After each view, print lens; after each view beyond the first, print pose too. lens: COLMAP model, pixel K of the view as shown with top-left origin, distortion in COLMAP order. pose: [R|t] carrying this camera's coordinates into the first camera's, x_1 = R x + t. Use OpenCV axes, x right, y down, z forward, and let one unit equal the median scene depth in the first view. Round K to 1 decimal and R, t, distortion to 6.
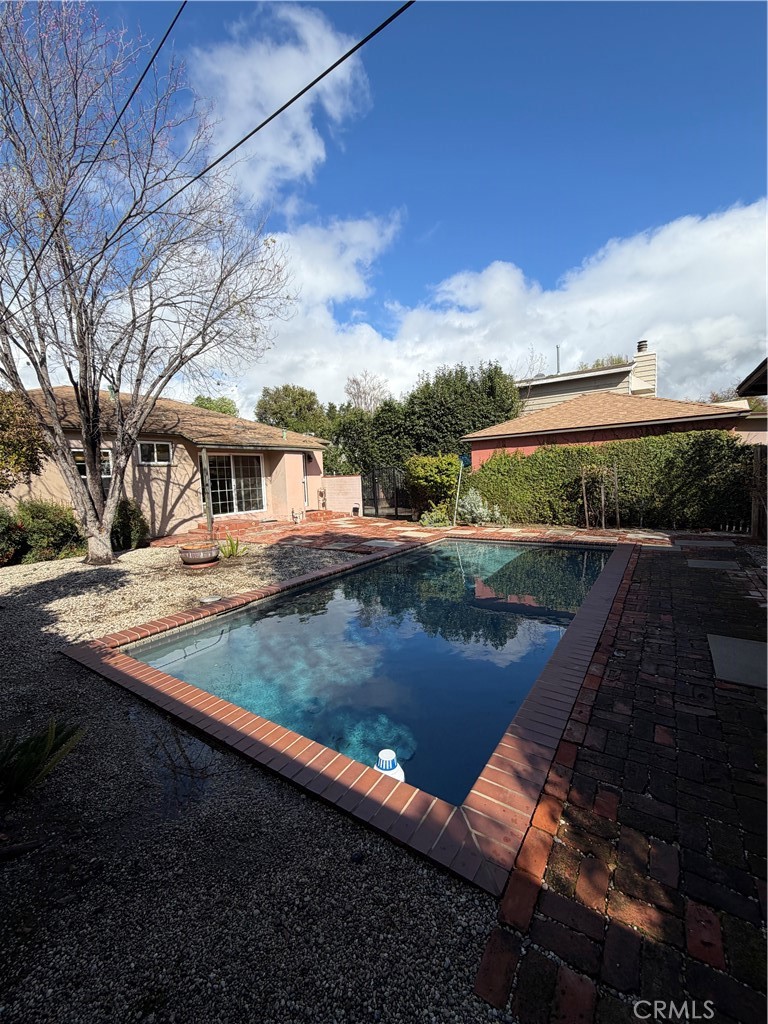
lens RADIAL K [[406.1, 0, 388.5], [0, 406.1, 509.2], [0, 0, 1]] dist [-0.001758, -0.000167]
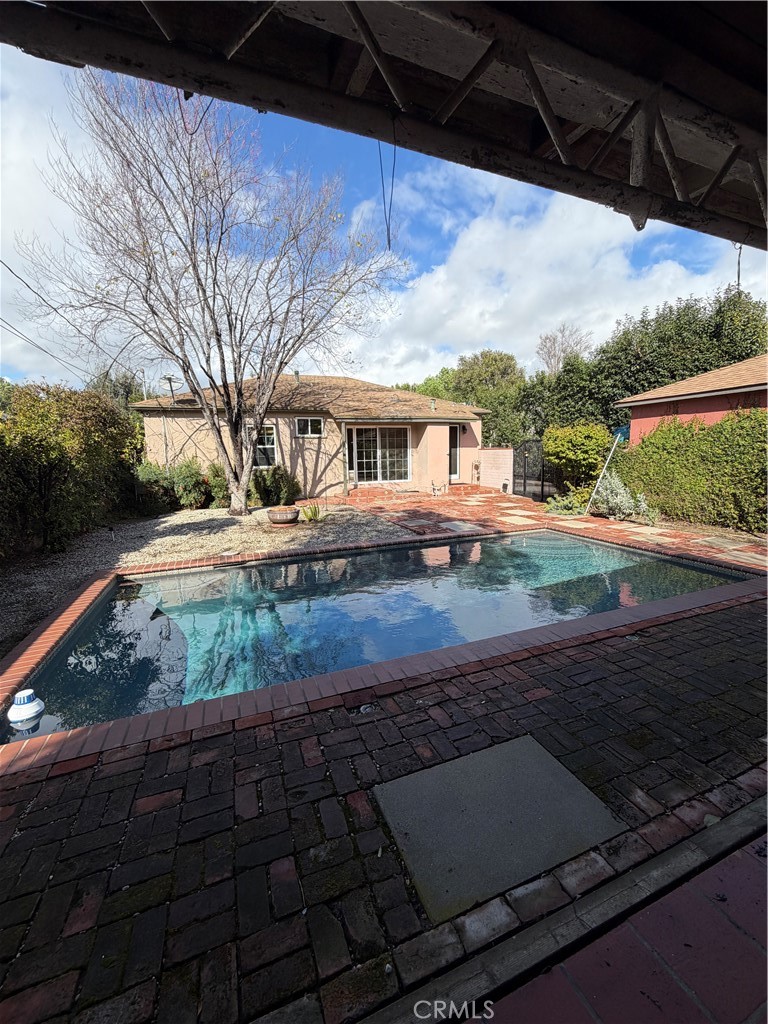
lens RADIAL K [[406.1, 0, 385.7], [0, 406.1, 513.0], [0, 0, 1]] dist [-0.001758, -0.000167]
pose [[0.830485, 0.106982, -0.546672, 0.260144], [-0.059367, 0.992793, 0.104099, -0.022789], [0.553869, -0.053999, 0.830851, 0.110627]]
